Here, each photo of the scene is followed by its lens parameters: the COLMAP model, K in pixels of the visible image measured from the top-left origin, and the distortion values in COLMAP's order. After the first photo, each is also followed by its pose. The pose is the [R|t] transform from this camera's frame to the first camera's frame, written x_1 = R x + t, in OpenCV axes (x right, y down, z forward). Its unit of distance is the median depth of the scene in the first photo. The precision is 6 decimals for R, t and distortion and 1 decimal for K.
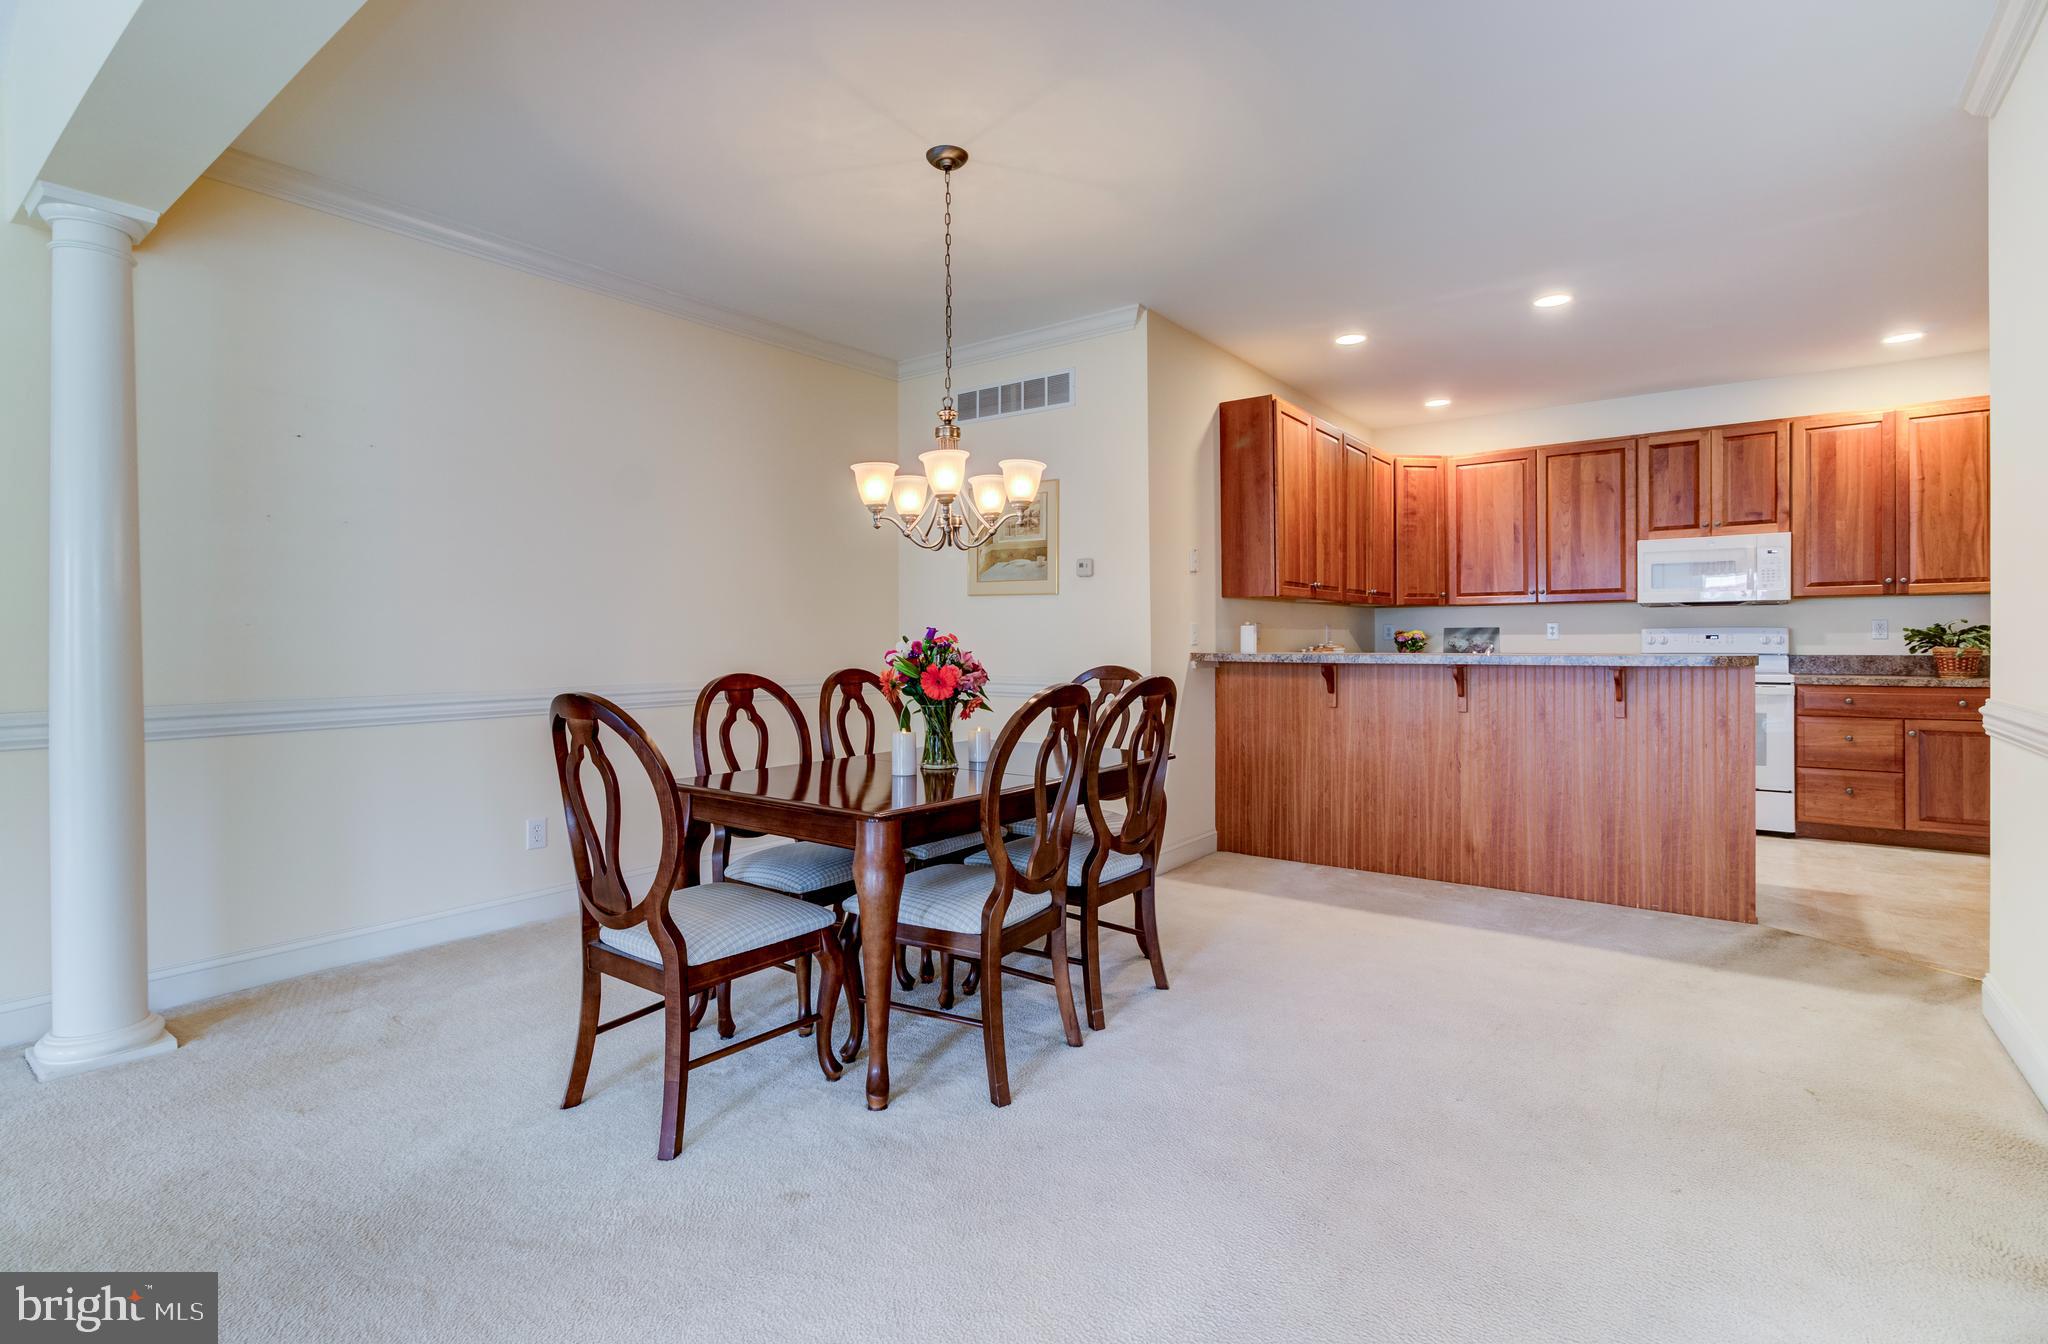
lens RADIAL K [[951.4, 0, 1032.8], [0, 951.4, 640.7], [0, 0, 1]] dist [0.000201, 0.000642]
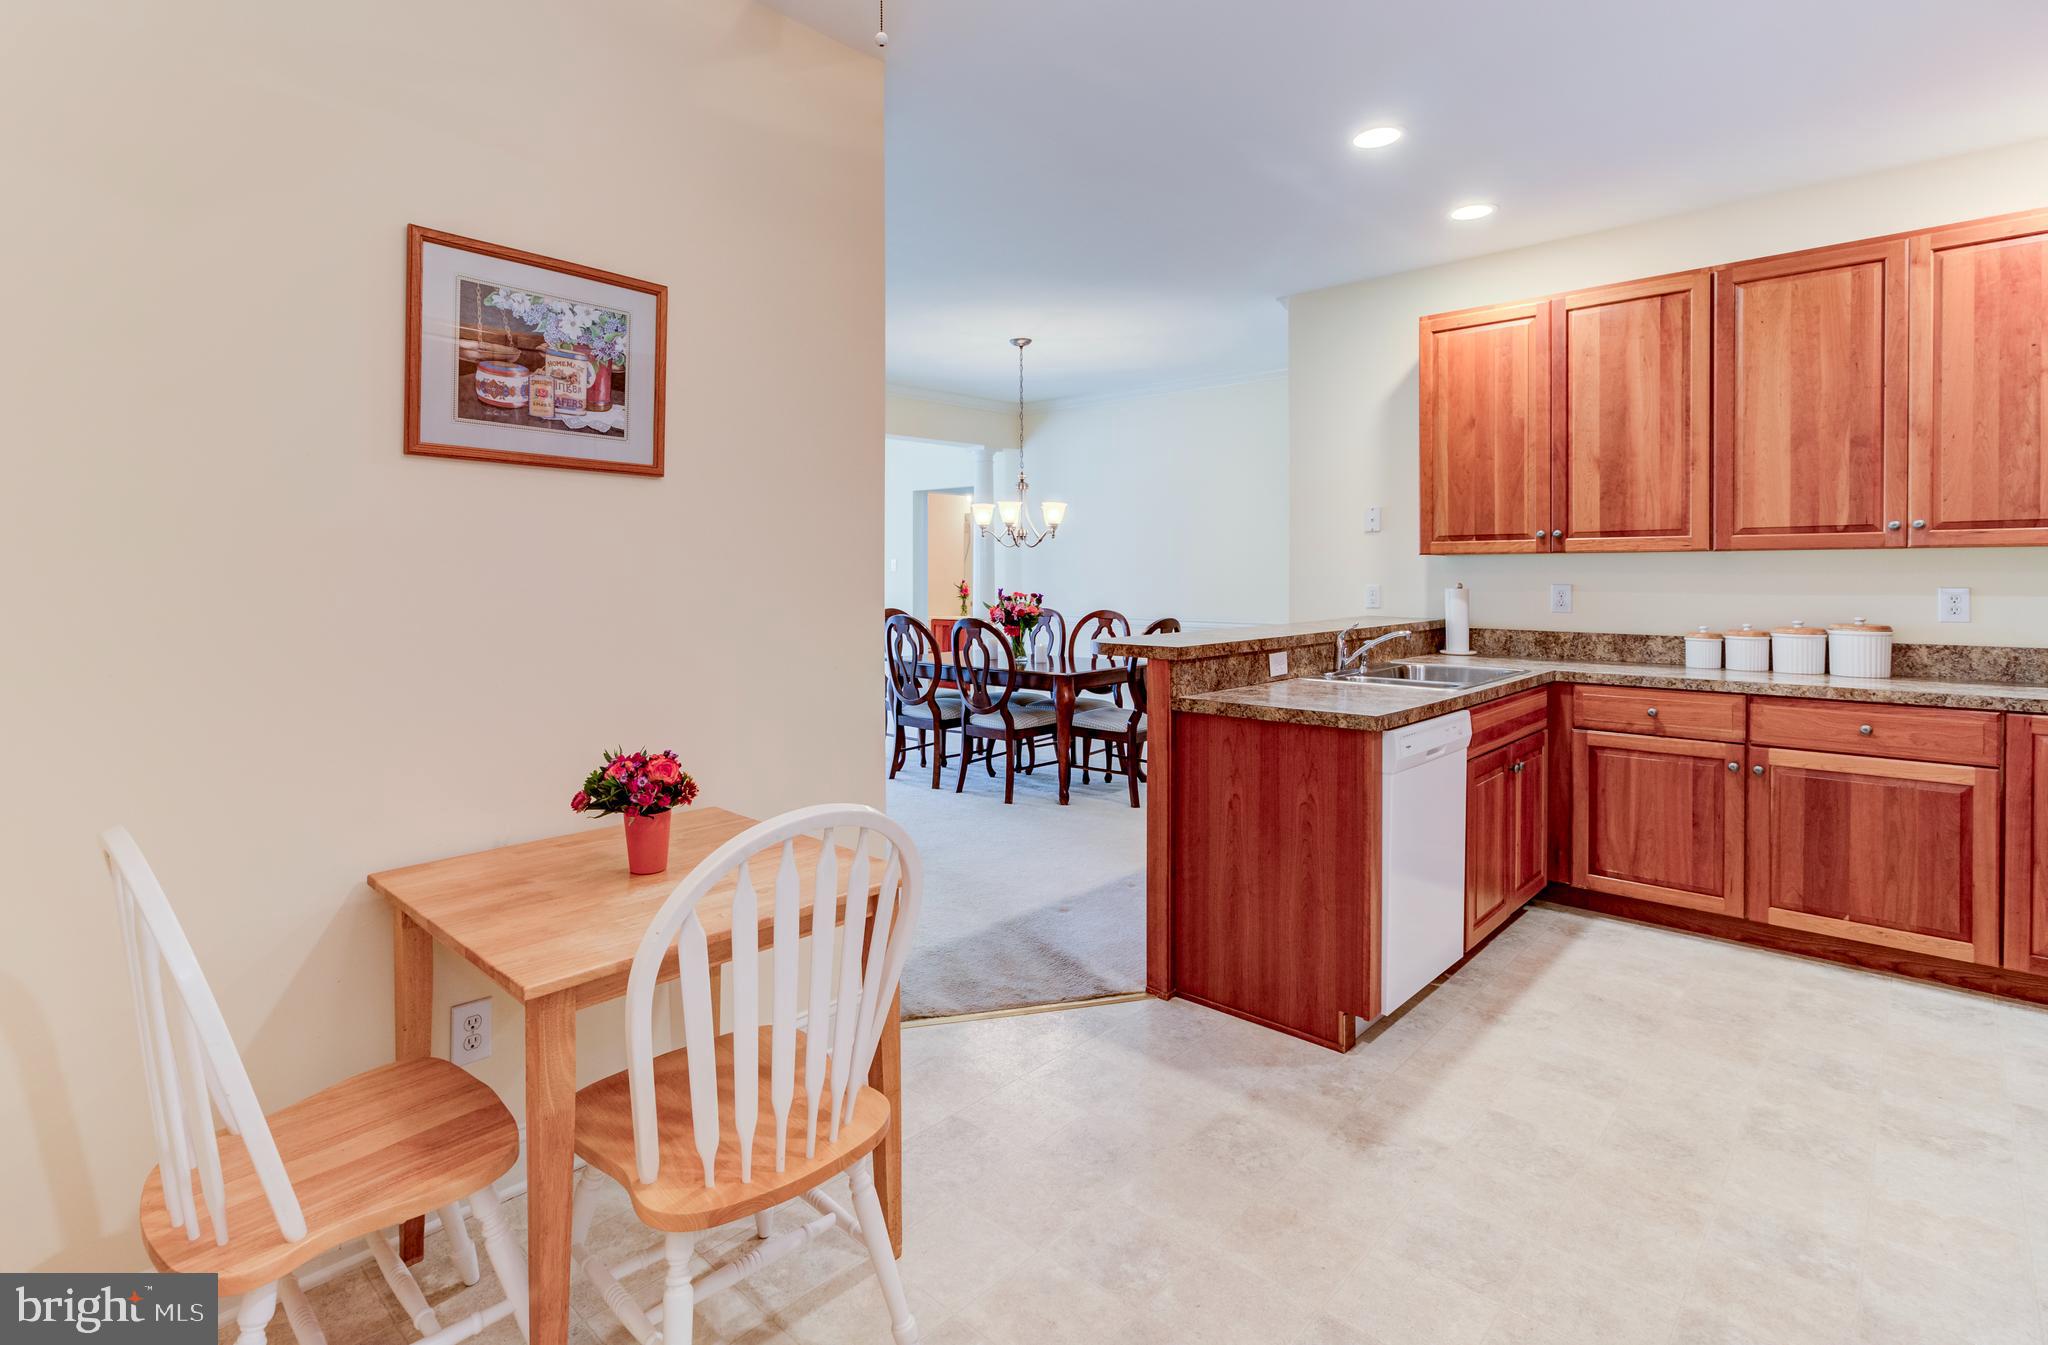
lens RADIAL K [[994.7, 0, 982.2], [0, 994.7, 583.9], [0, 0, 1]] dist [0.016464, -0.007563]
pose [[-0.126320, 0.019725, -0.991793, 1.095435], [0.003583, 0.999805, 0.019428, -0.036217], [0.991983, -0.001100, -0.126366, 0.659711]]
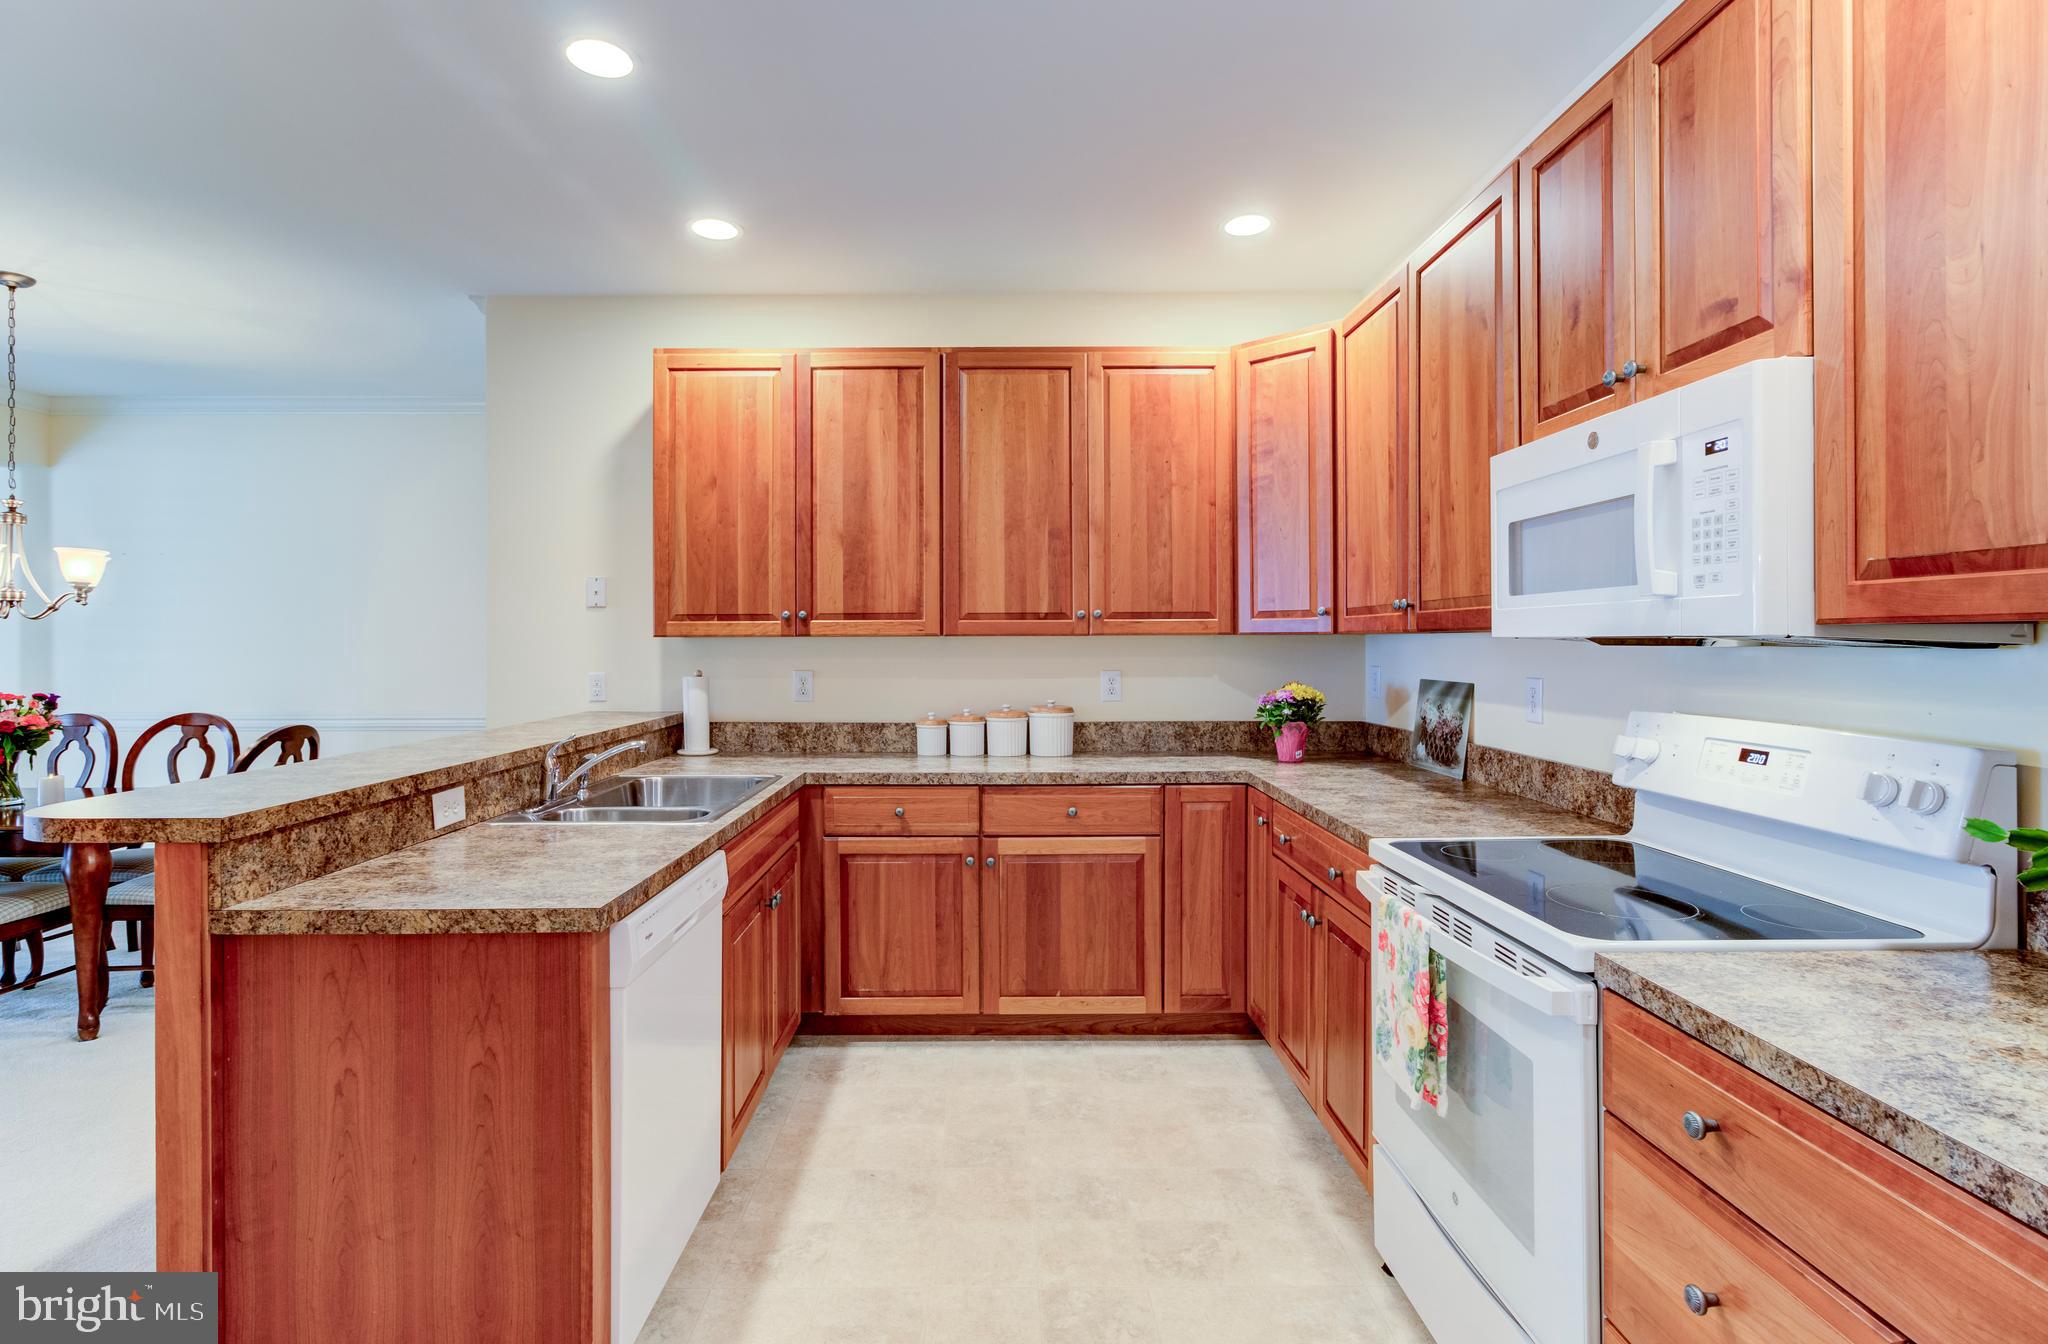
lens RADIAL K [[971.9, 0, 1005.7], [0, 971.9, 639.4], [0, 0, 1]] dist [-0.052256, 0.042040]
pose [[0.600740, 0.003132, -0.799438, 0.895090], [-0.001966, 0.999995, 0.002440, -0.043265], [0.799442, 0.000106, 0.600743, 0.712561]]
